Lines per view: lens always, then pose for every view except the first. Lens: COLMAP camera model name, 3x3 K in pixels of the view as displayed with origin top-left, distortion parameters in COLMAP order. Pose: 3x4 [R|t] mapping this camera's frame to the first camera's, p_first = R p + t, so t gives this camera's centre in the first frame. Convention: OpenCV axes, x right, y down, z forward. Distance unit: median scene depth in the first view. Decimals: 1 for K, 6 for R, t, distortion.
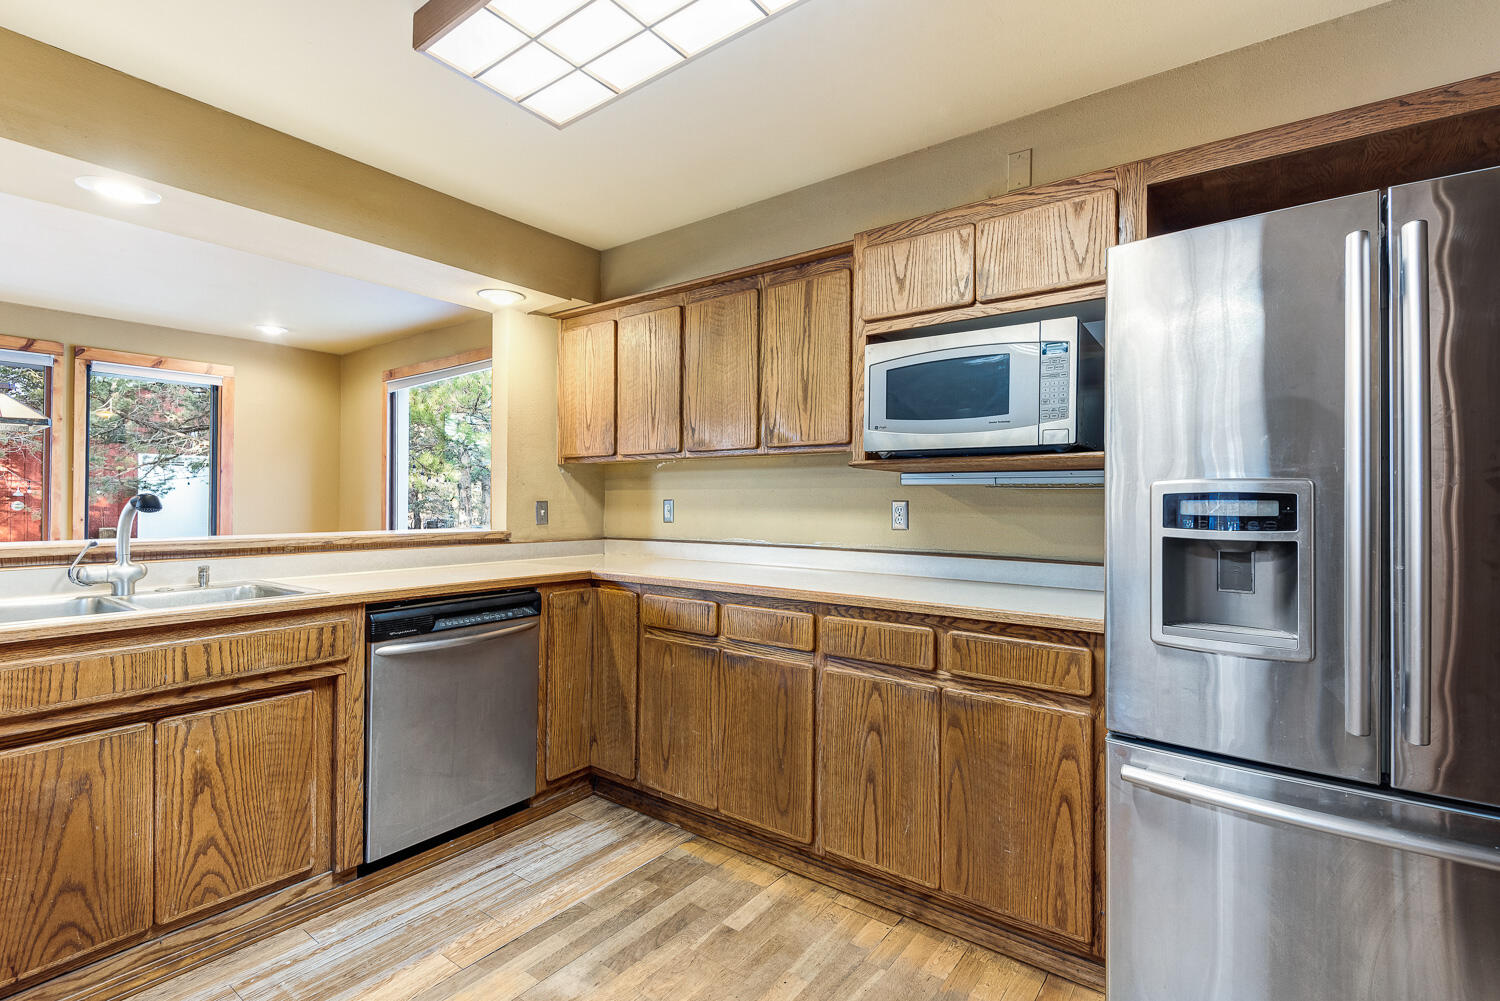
lens RADIAL K [[691.1, 0, 749.9], [0, 691.1, 508.0], [0, 0, 1]] dist [0.028884, -0.017698]
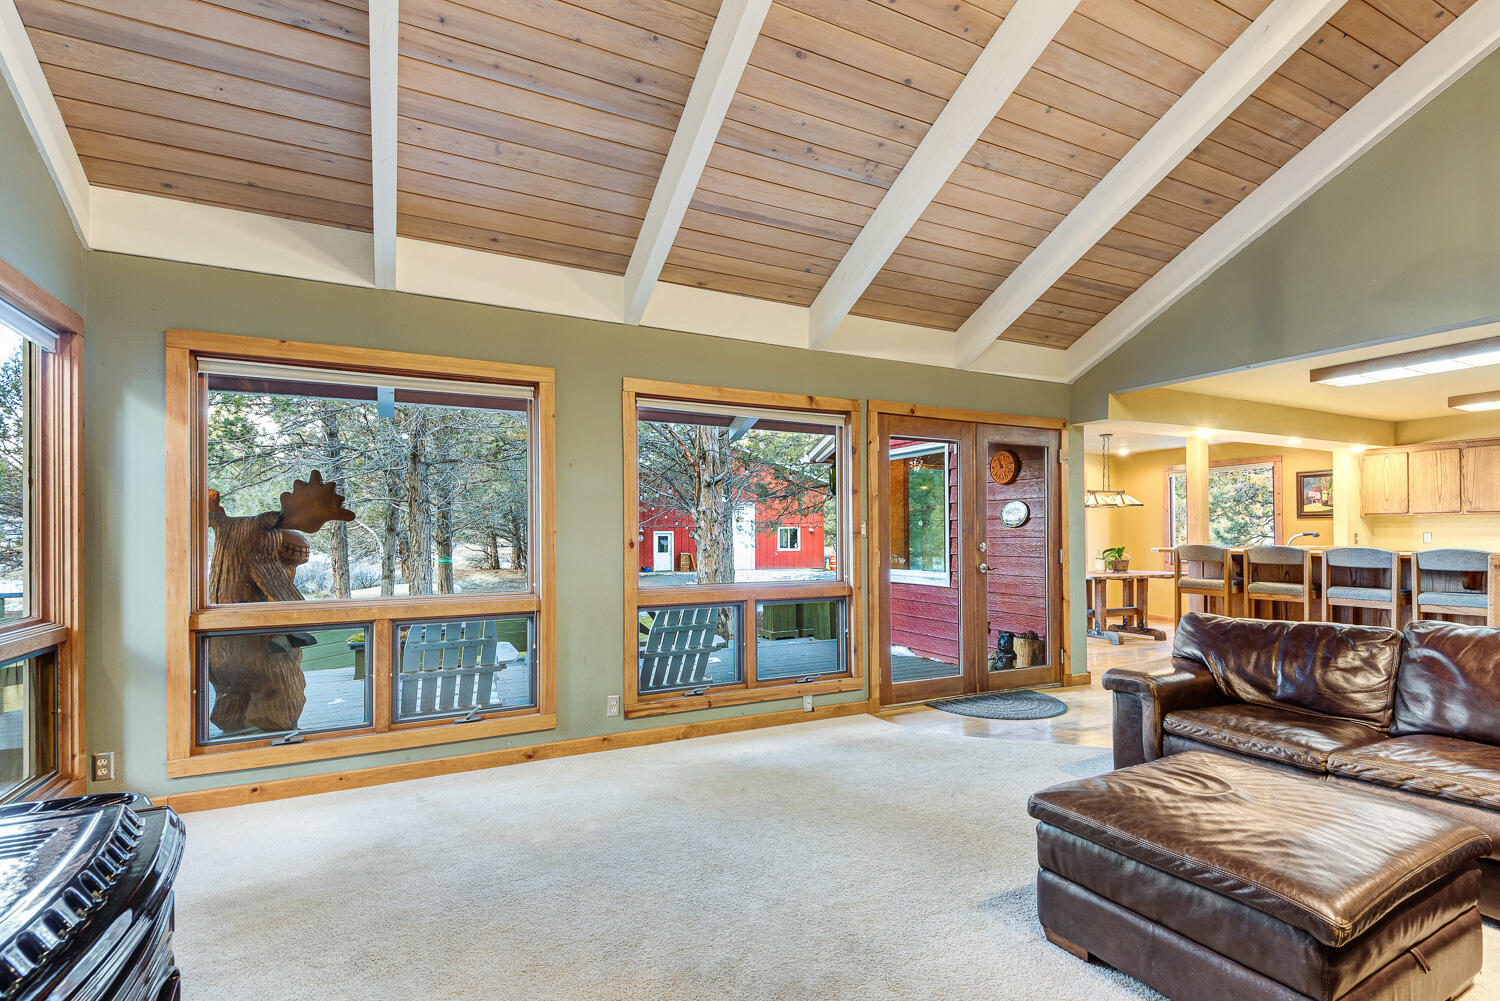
lens RADIAL K [[688.6, 0, 767.5], [0, 688.6, 529.6], [0, 0, 1]] dist [0.027133, -0.015202]
pose [[0.896958, -0.004831, -0.442088, -1.746629], [-0.002130, 0.999881, -0.015247, 0.029635], [0.442110, 0.014618, 0.896842, -3.208104]]
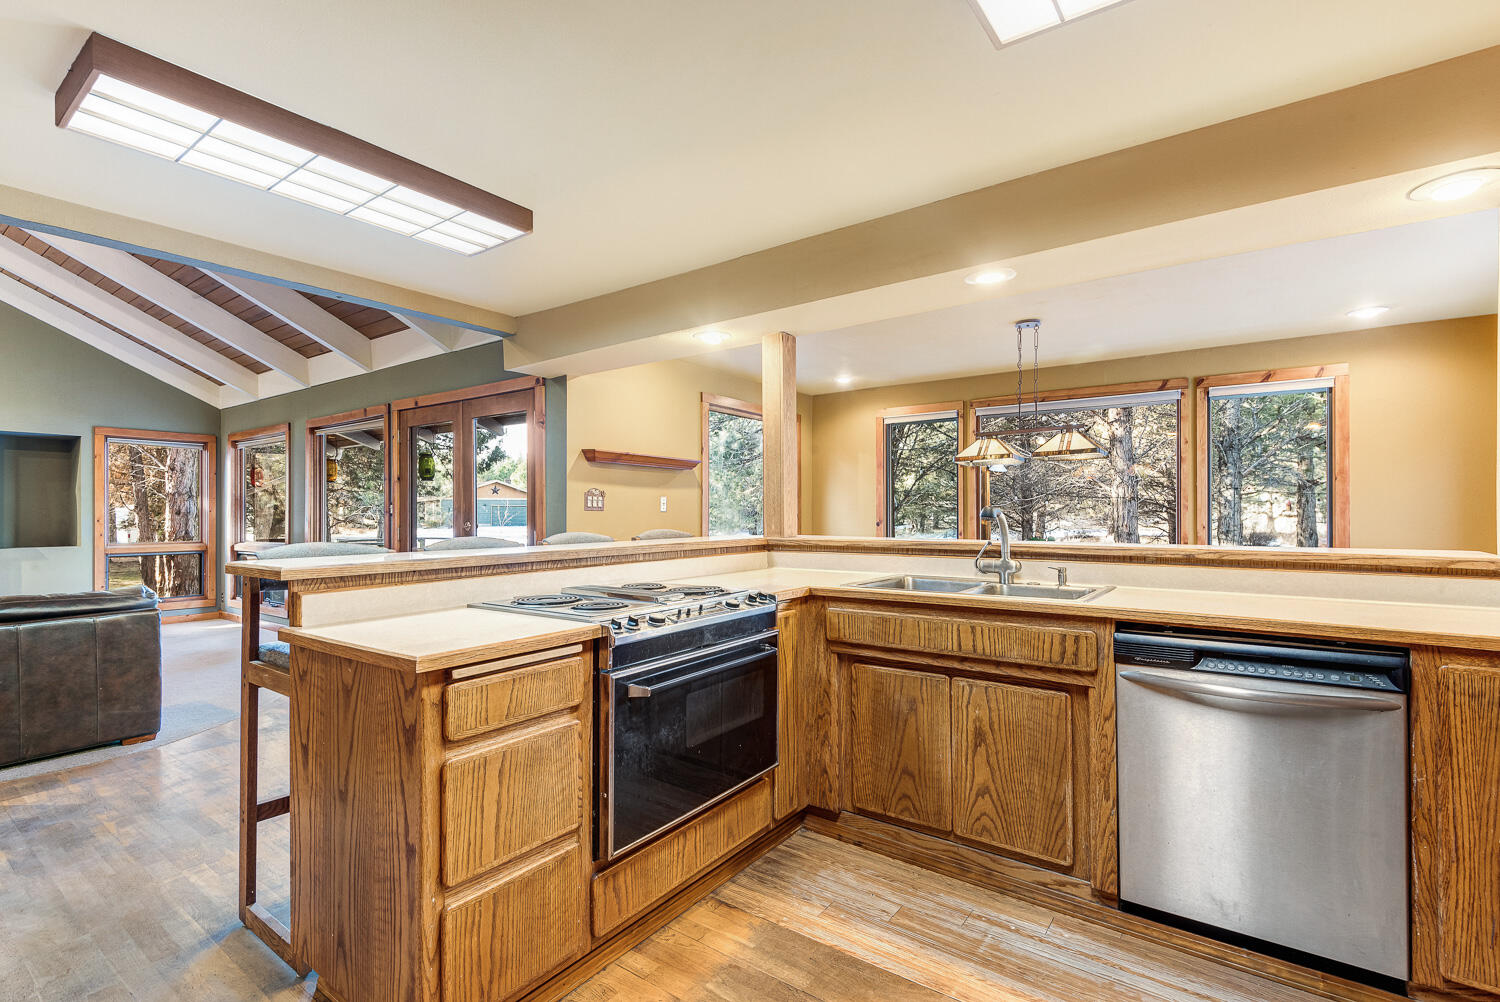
lens RADIAL K [[695.2, 0, 751.3], [0, 695.2, 510.5], [0, 0, 1]] dist [0.026051, -0.018100]
pose [[0.006272, -0.002316, -0.999978, 0.436370], [-0.006616, 0.999975, -0.002357, -0.006278], [0.999958, 0.006631, 0.006256, 0.555273]]
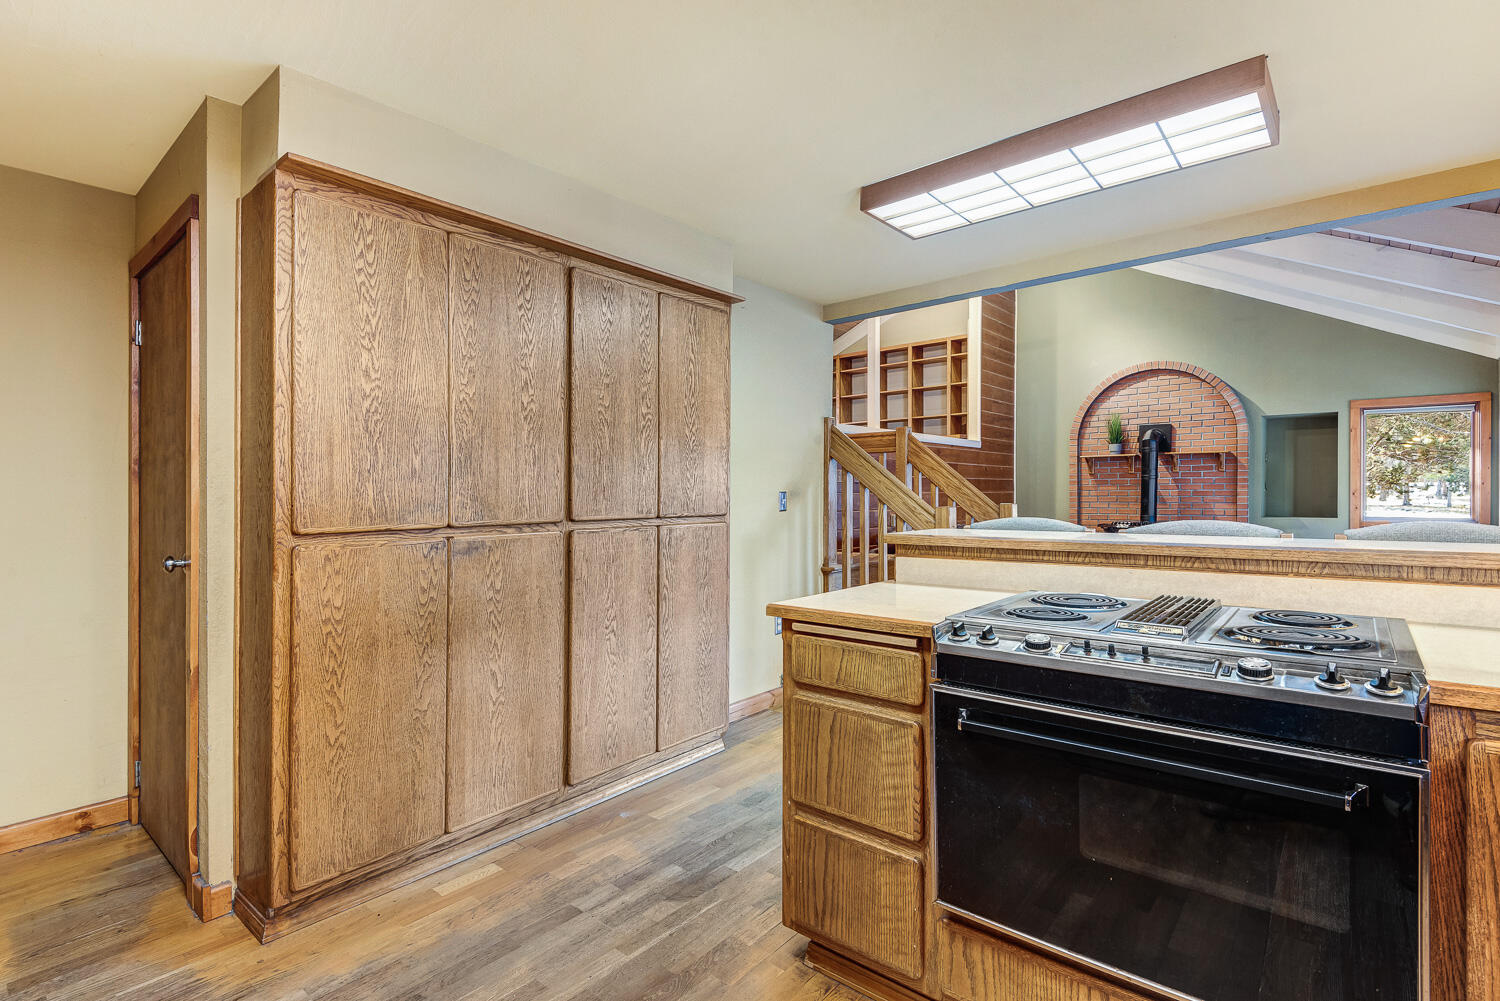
lens RADIAL K [[709.7, 0, 750.0], [0, 709.7, 500.5], [0, 0, 1]] dist [0.046909, -0.040683]
pose [[-0.997773, 0.005763, 0.066456, -0.326361], [0.007330, 0.999700, 0.023359, -0.015192], [-0.066302, 0.023794, -0.997516, 1.168634]]
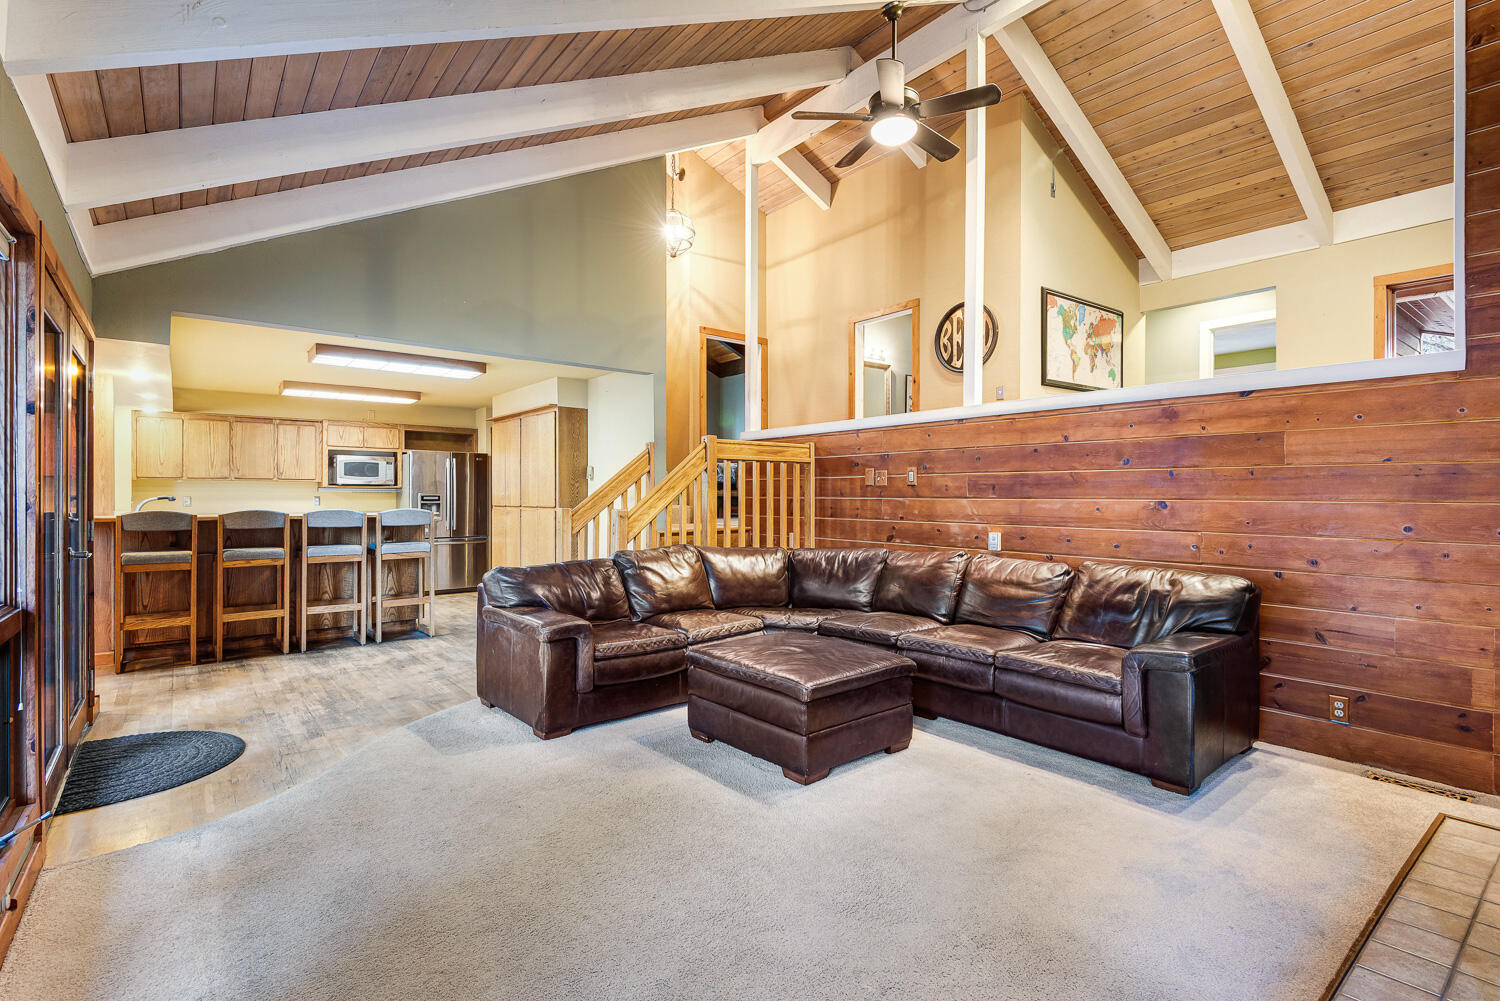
lens RADIAL K [[706.5, 0, 757.3], [0, 706.5, 495.2], [0, 0, 1]] dist [0.026612, -0.019655]
pose [[0.245216, -0.000642, 0.969468, -3.348149], [0.011845, 0.999927, -0.002334, 0.019949], [-0.969396, 0.012056, 0.245206, -2.381808]]
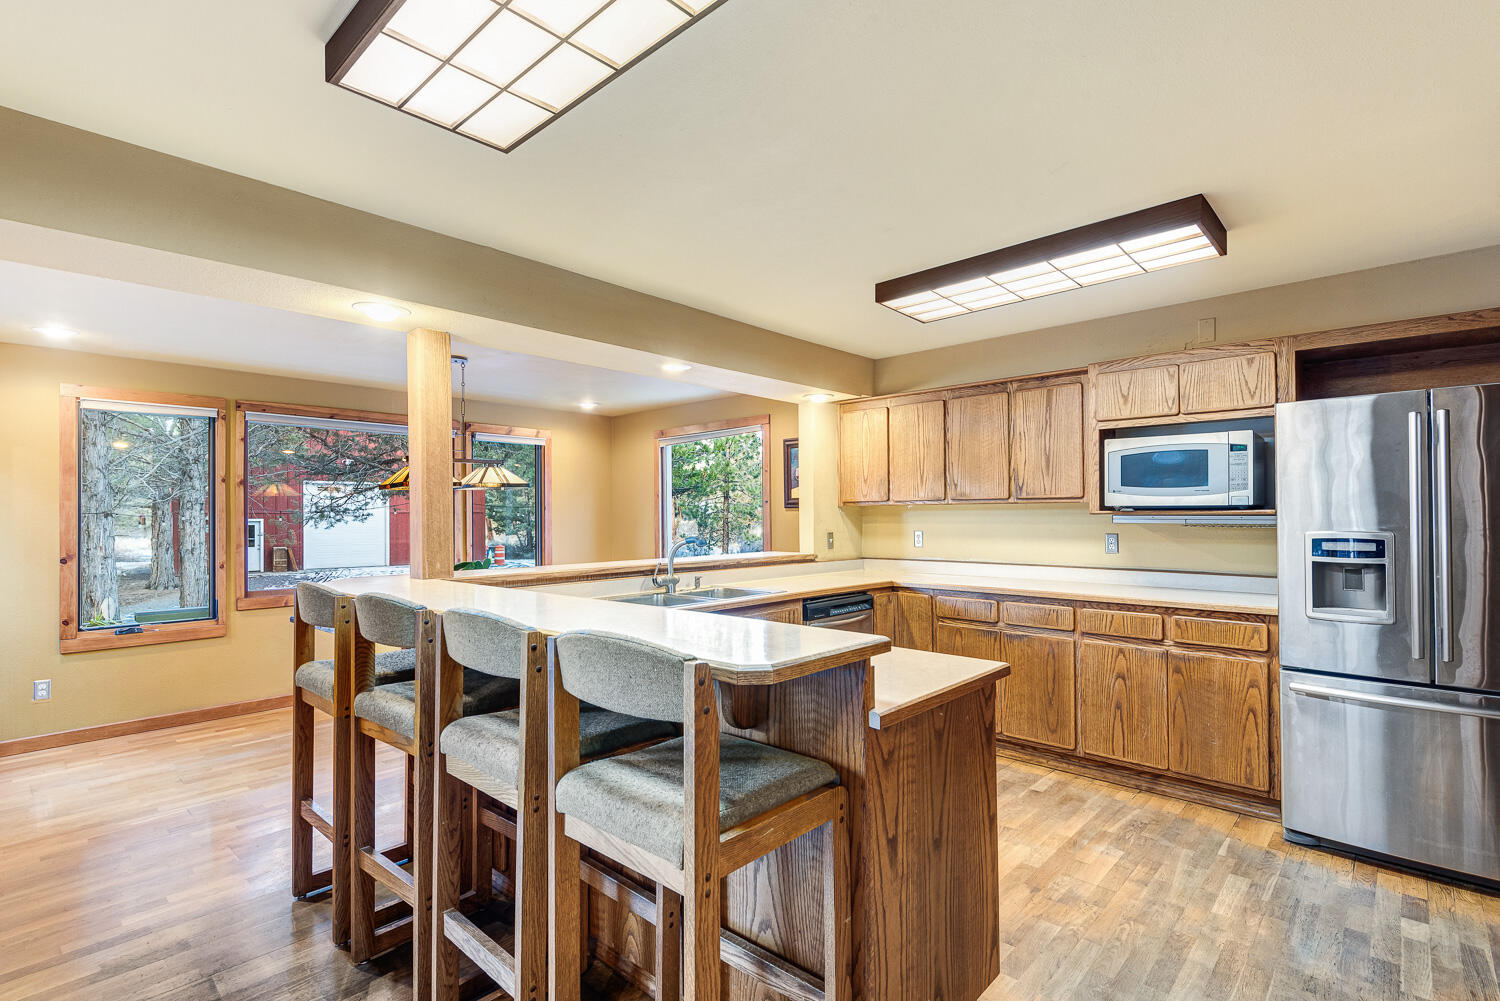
lens RADIAL K [[702.3, 0, 757.2], [0, 702.3, 517.0], [0, 0, 1]] dist [0.026543, -0.018381]
pose [[0.994715, -0.007733, -0.102381, -0.521040], [0.006853, 0.999937, -0.008942, -0.052494], [0.102444, 0.008193, 0.994705, -0.786932]]
